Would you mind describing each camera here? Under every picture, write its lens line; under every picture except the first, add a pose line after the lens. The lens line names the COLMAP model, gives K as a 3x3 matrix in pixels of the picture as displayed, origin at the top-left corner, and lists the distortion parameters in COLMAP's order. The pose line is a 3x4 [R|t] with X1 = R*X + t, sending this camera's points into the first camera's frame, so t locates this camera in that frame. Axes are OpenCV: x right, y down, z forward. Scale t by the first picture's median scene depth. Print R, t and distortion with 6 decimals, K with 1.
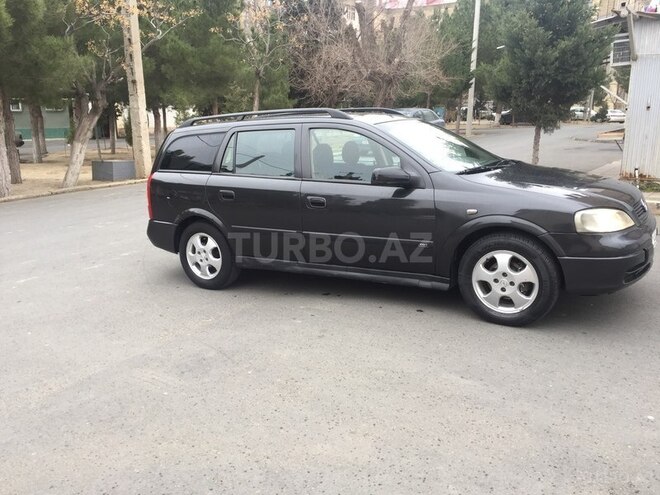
lens RADIAL K [[565.8, 0, 328.8], [0, 565.8, 247.6], [0, 0, 1]] dist [0.086605, -0.119151]
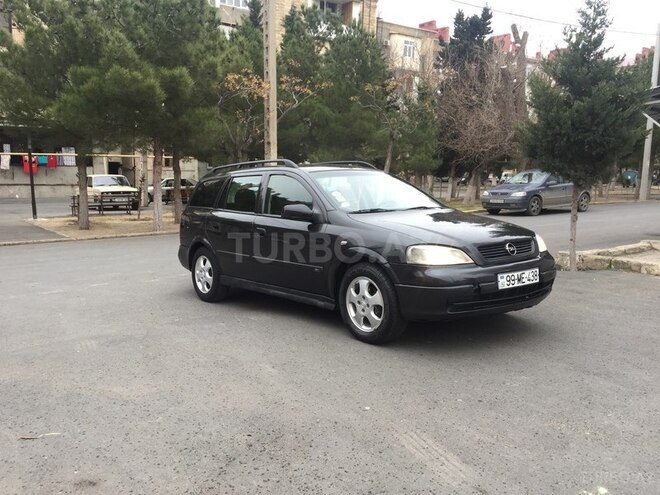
lens RADIAL K [[565.8, 0, 330.4], [0, 565.8, 244.5], [0, 0, 1]] dist [0.086605, -0.119151]
pose [[0.941802, 0.059971, -0.330777, 0.575573], [-0.095626, 0.991103, -0.092581, 0.049511], [0.322282, 0.118824, 0.939157, -0.123125]]
